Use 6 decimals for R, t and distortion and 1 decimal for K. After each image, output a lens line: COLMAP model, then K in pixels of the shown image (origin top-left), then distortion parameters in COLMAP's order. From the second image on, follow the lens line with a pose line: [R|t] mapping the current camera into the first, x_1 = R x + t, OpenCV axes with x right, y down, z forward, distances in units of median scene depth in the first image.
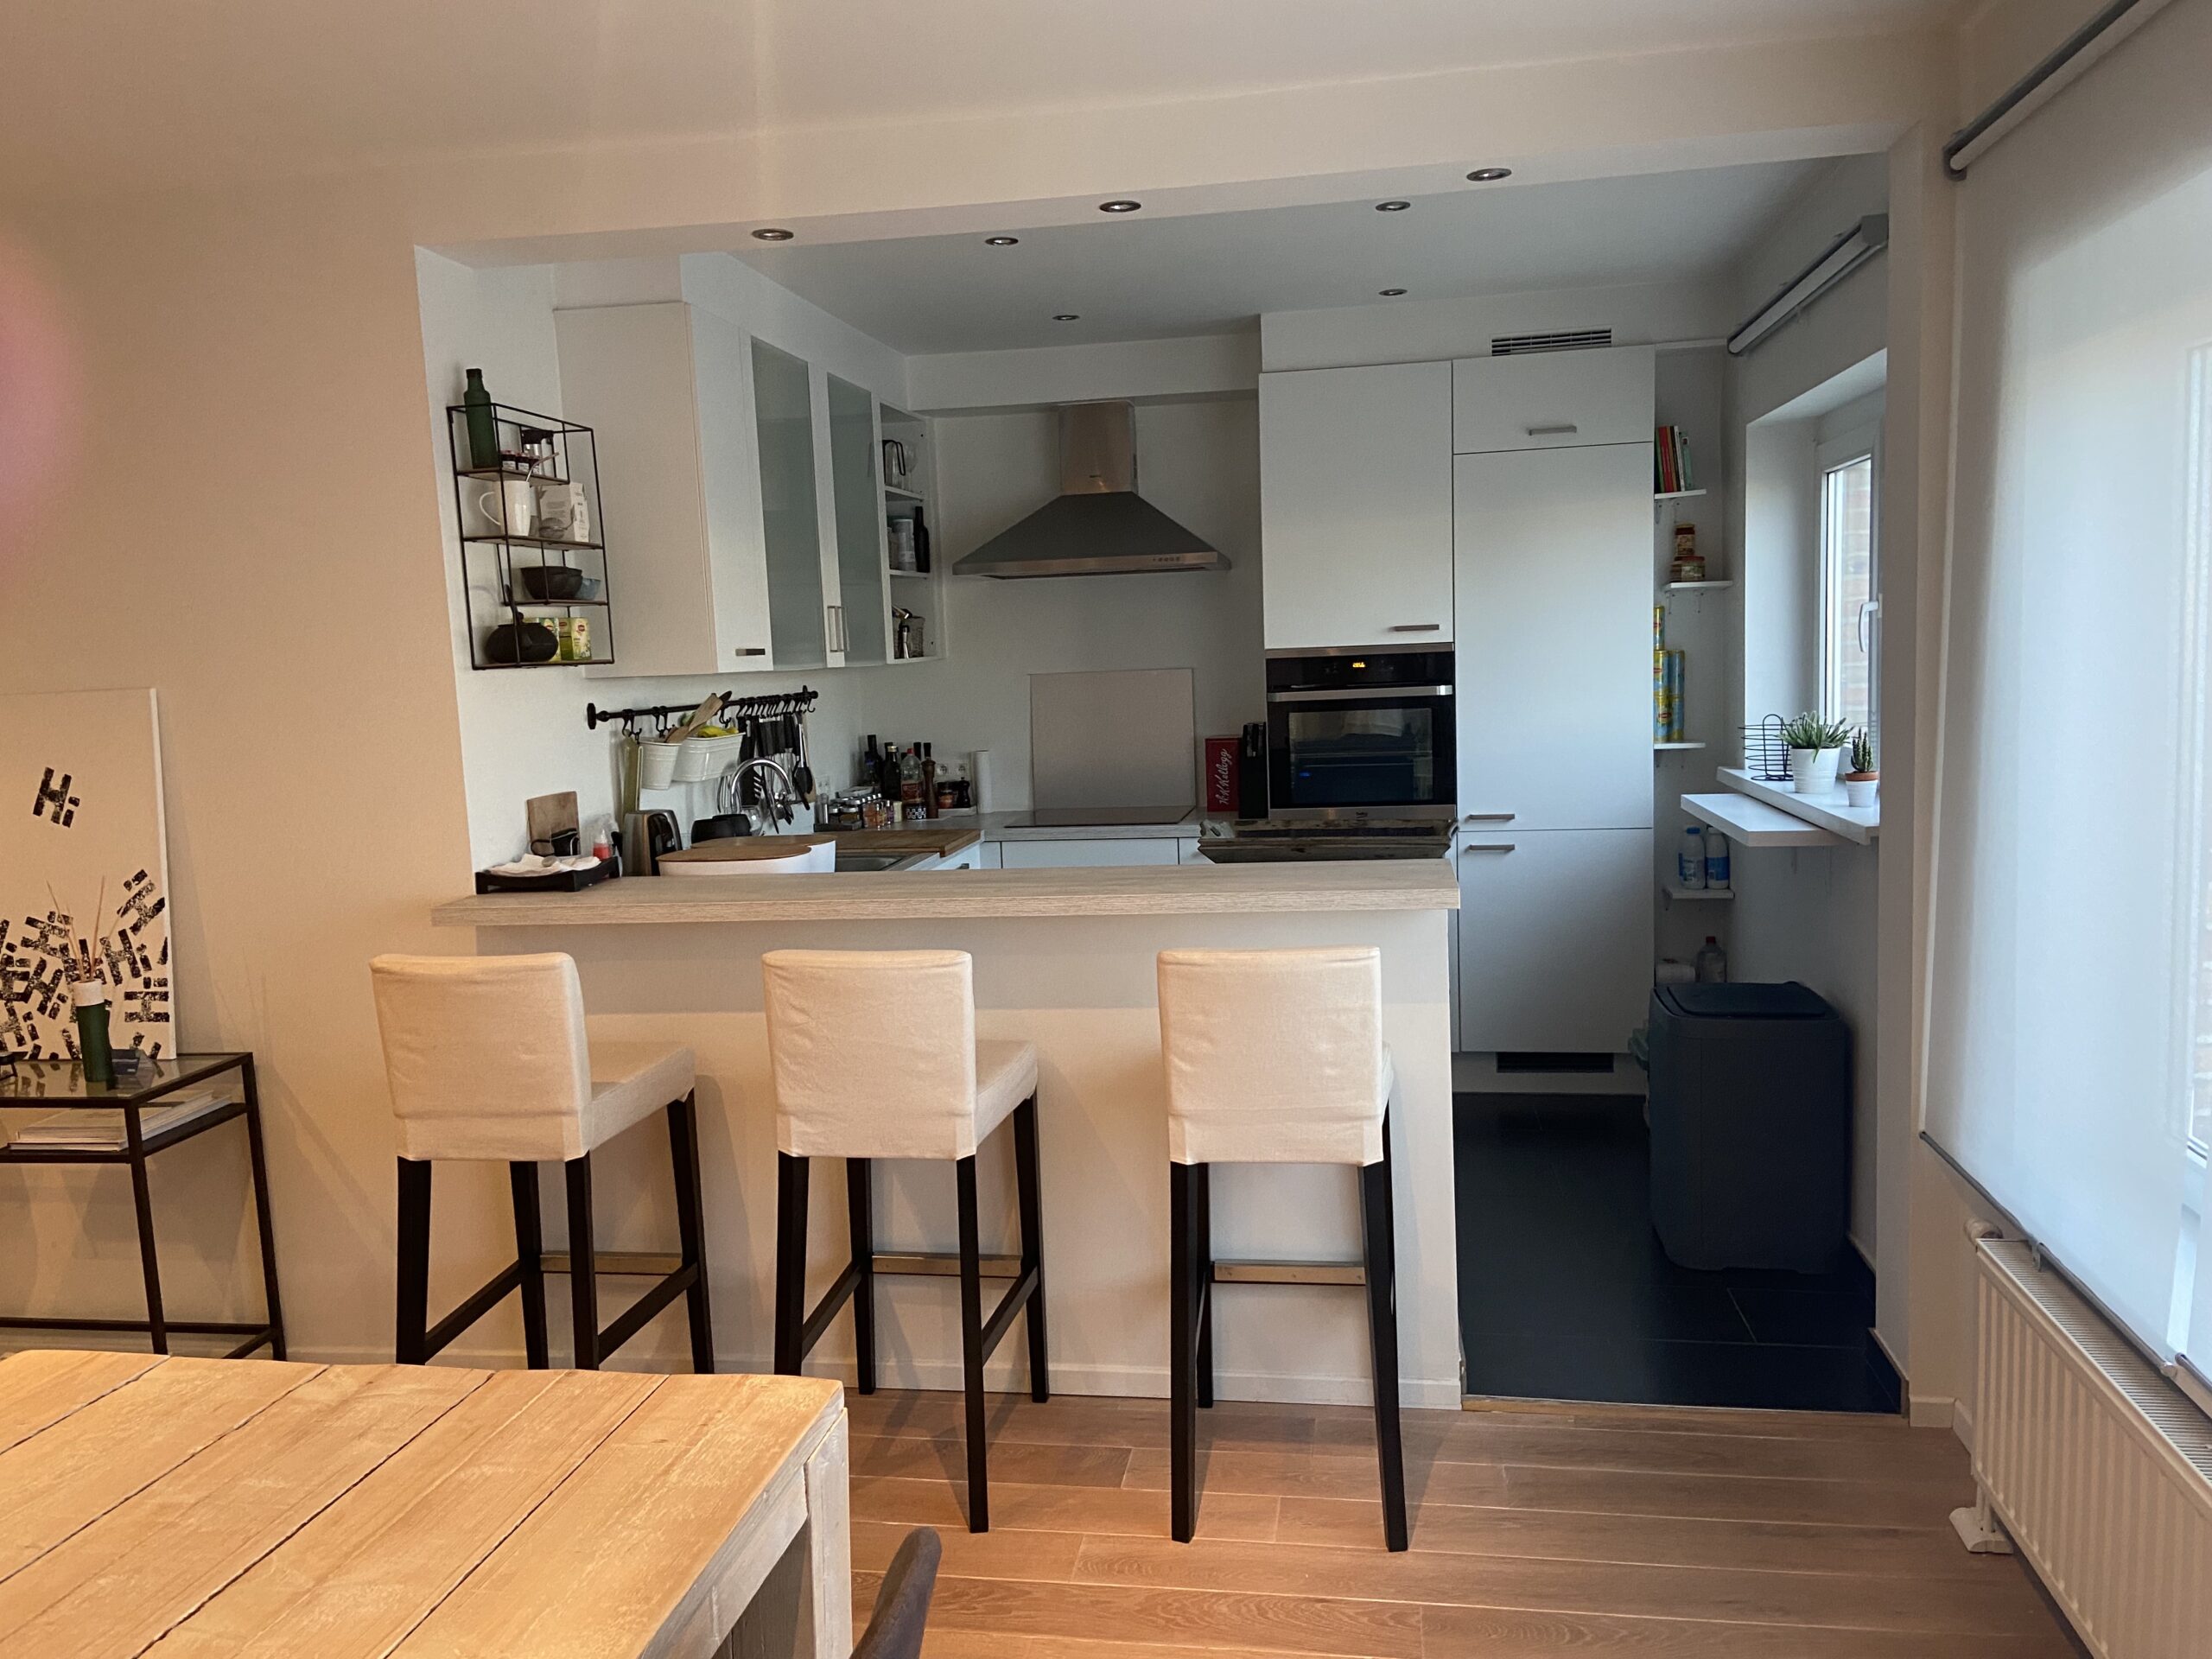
lens RADIAL K [[1671.2, 0, 1104.3], [0, 1671.2, 810.3], [0, 0, 1]] dist [0.089600, -0.094499]
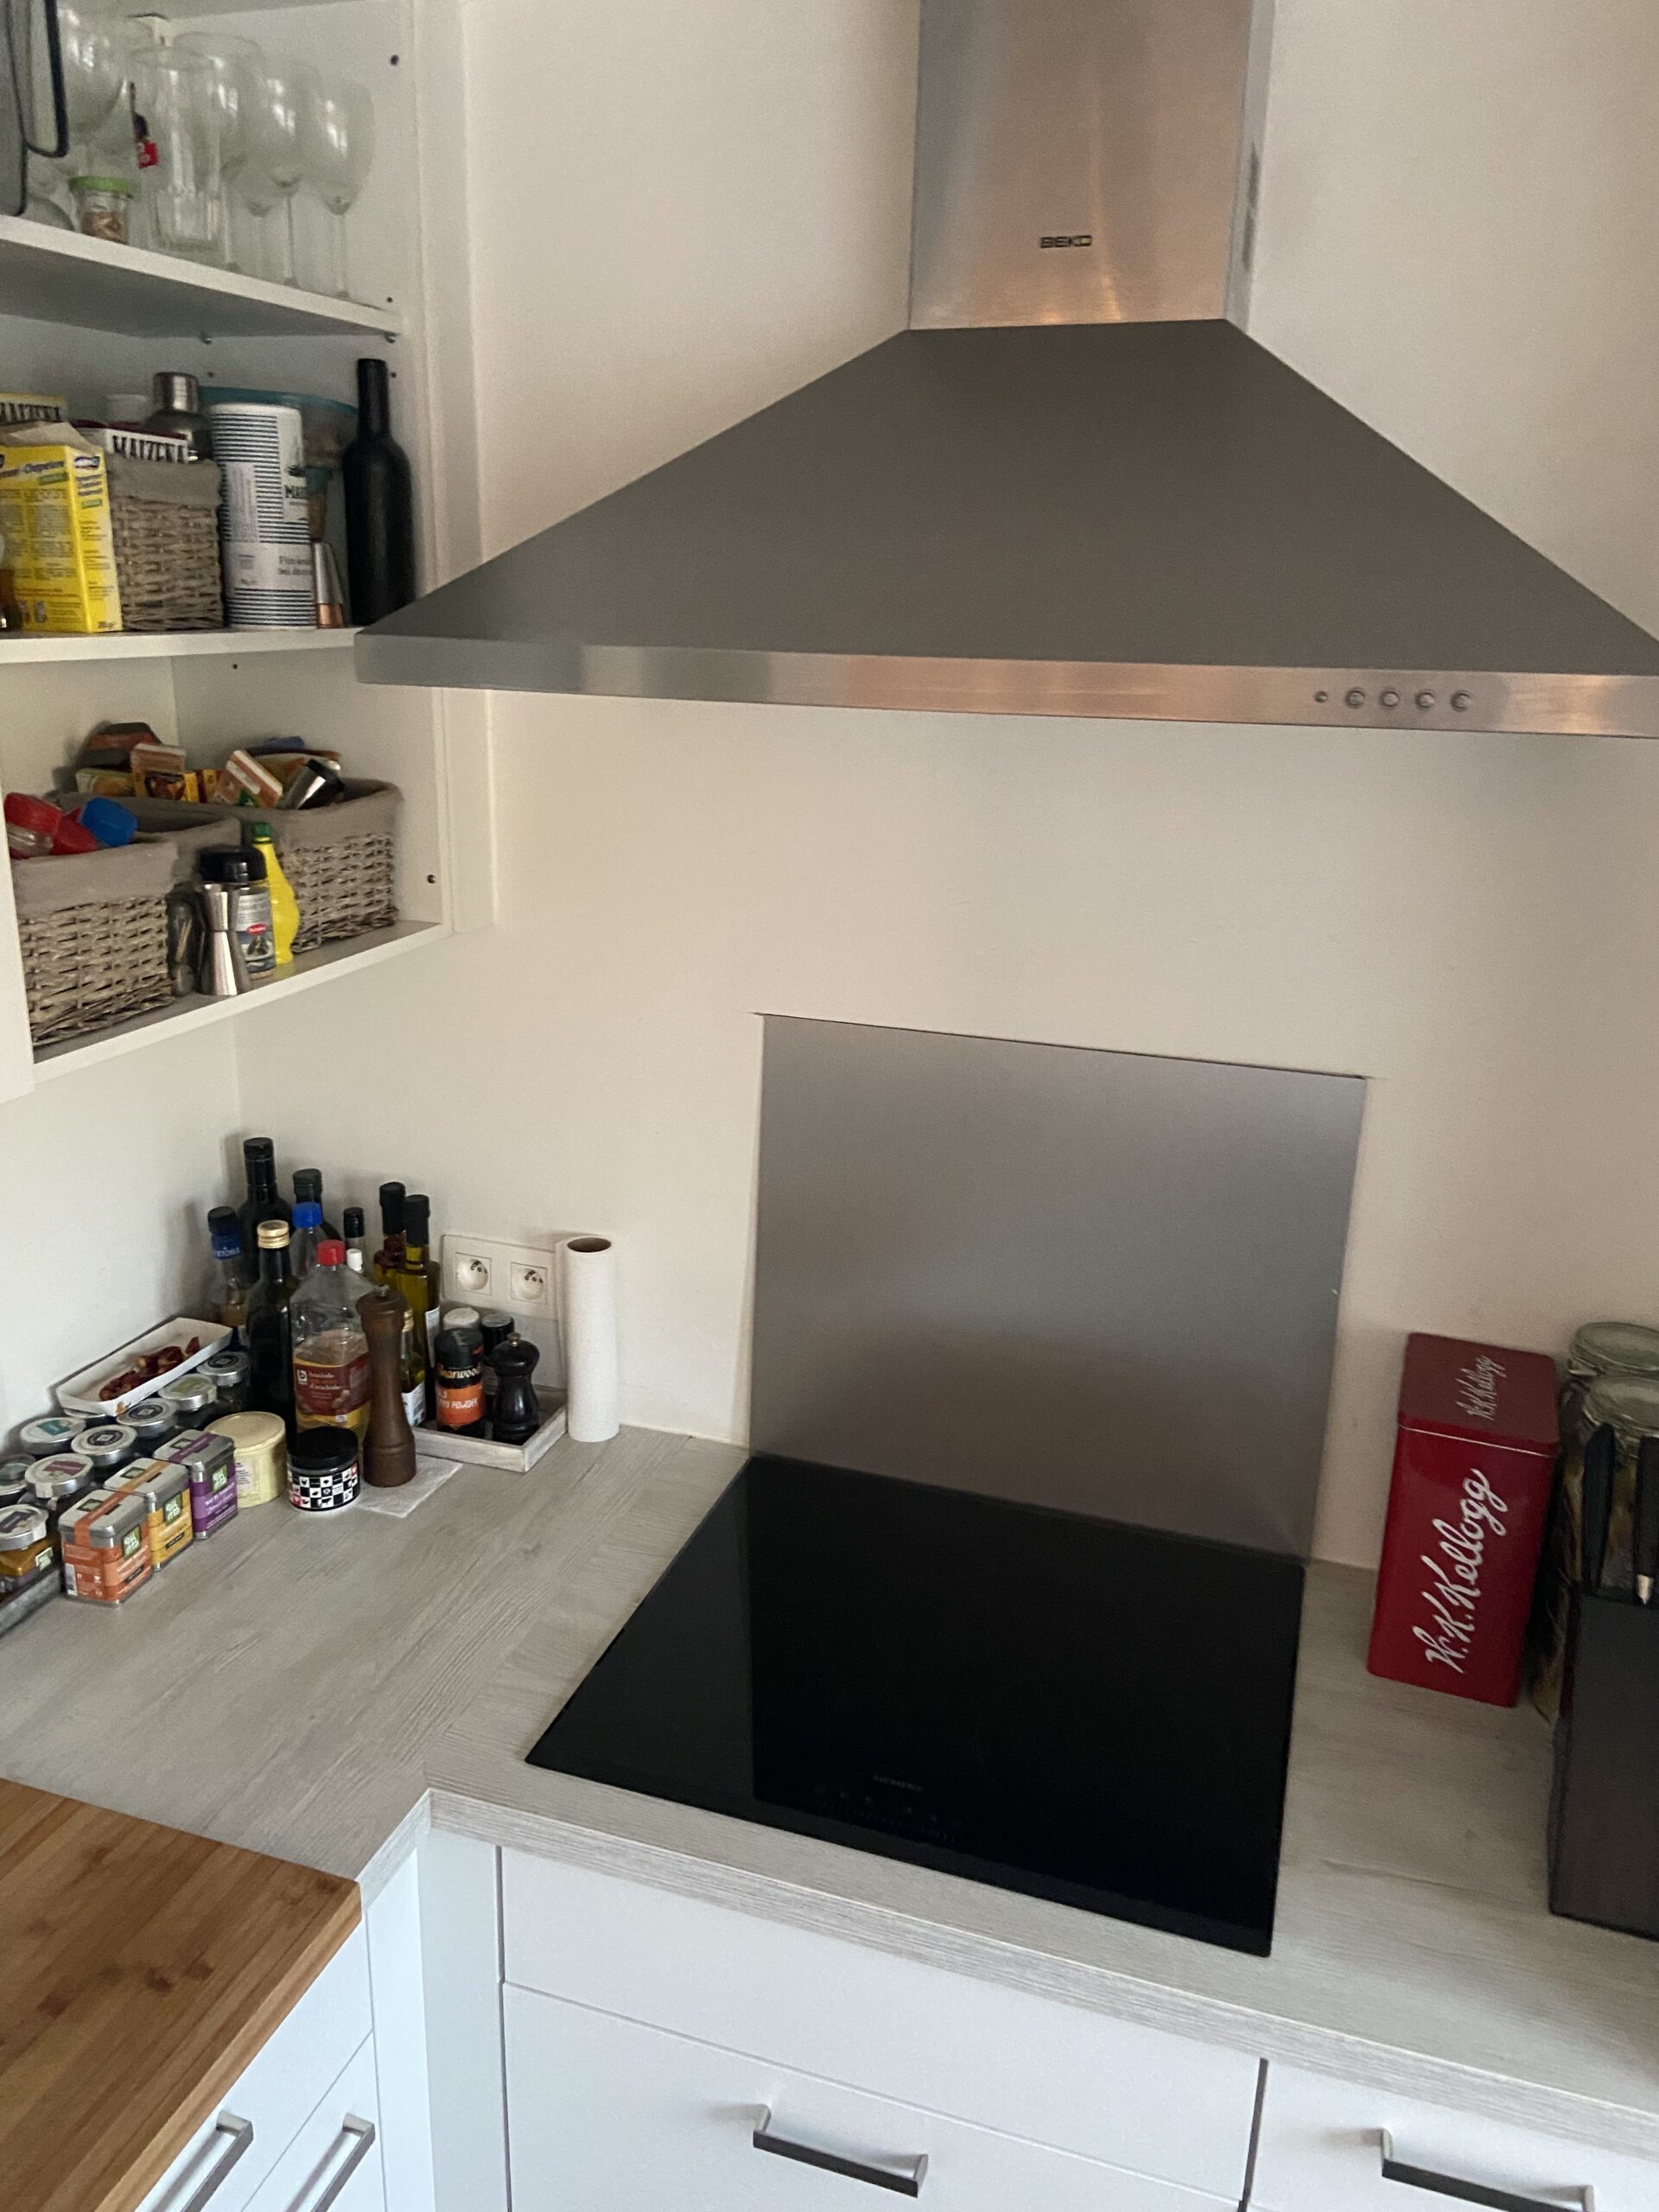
lens RADIAL K [[1671.2, 0, 814.1], [0, 1671.2, 1090.3], [0, 0, 1]] dist [0.089600, -0.094499]
pose [[0.985901, 0.103582, -0.131418, 0.003333], [-0.076338, 0.977304, 0.197608, -0.131677], [0.148904, -0.184789, 0.971432, 0.757764]]
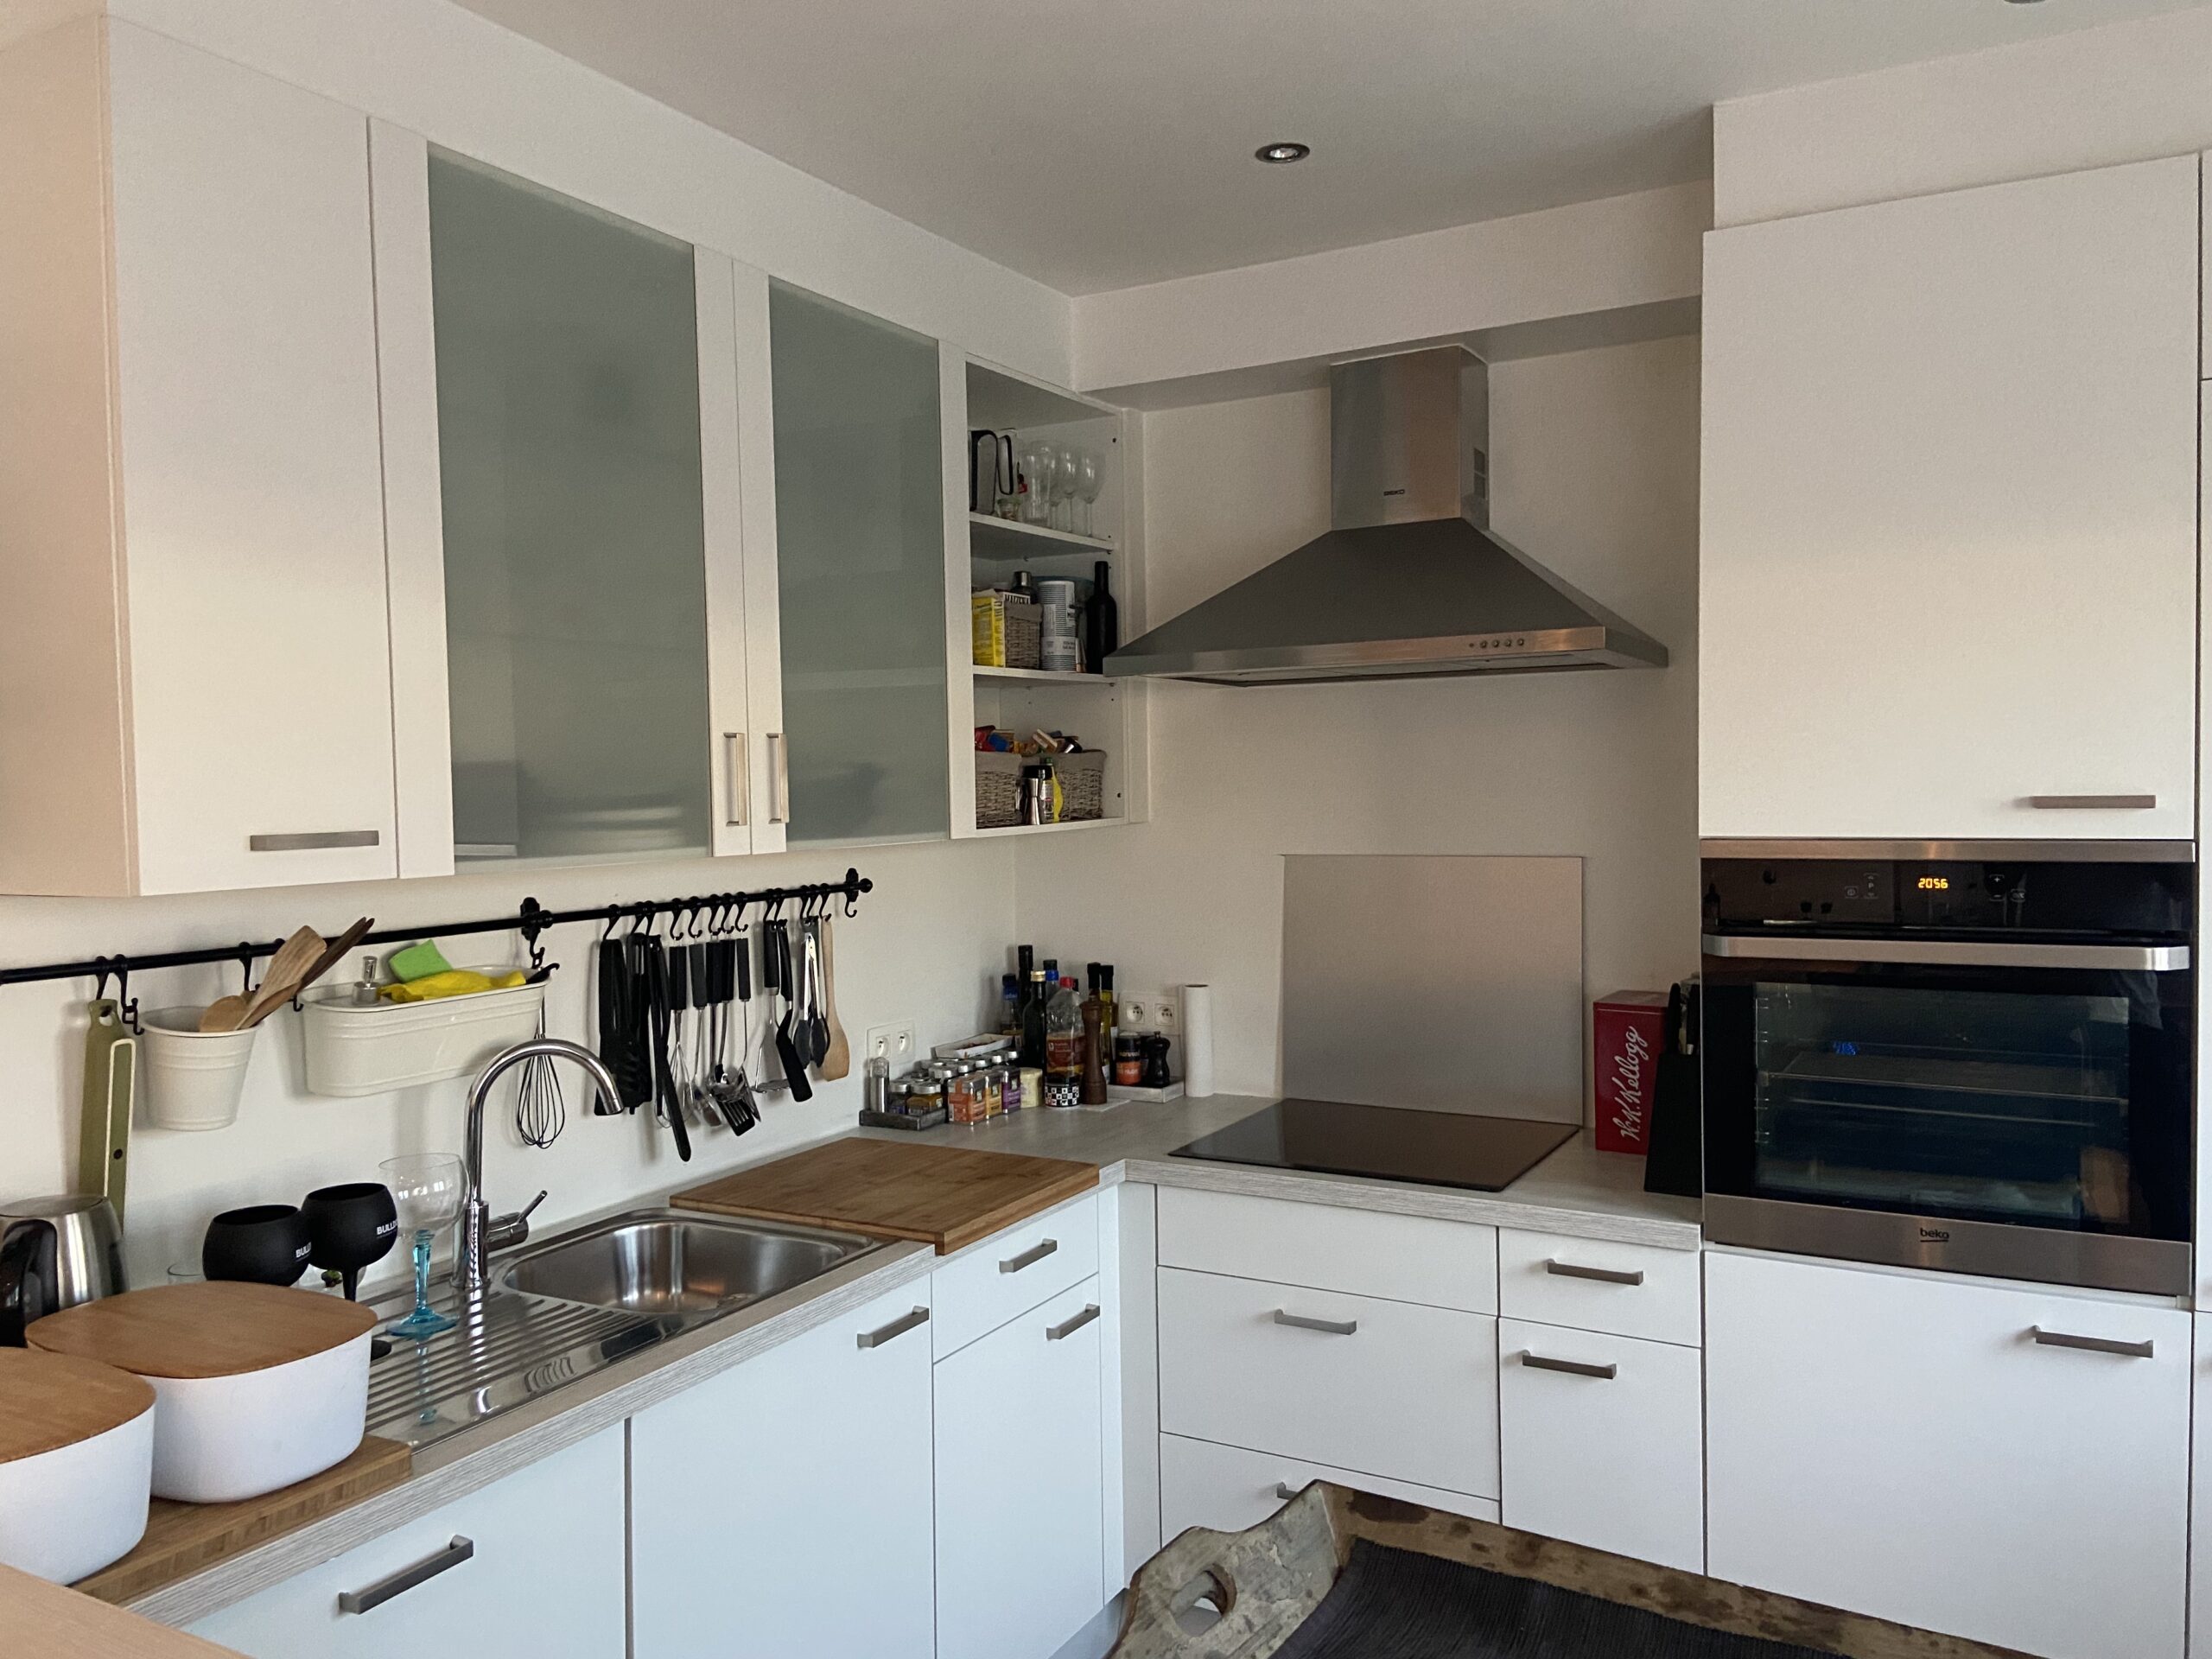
lens RADIAL K [[1671.2, 0, 1094.1], [0, 1671.2, 832.0], [0, 0, 1]] dist [0.089600, -0.094499]
pose [[0.939990, 0.034016, -0.339503, 0.089291], [-0.052895, 0.997517, -0.046508, -0.062581], [0.337078, 0.061675, 0.939454, 0.476945]]
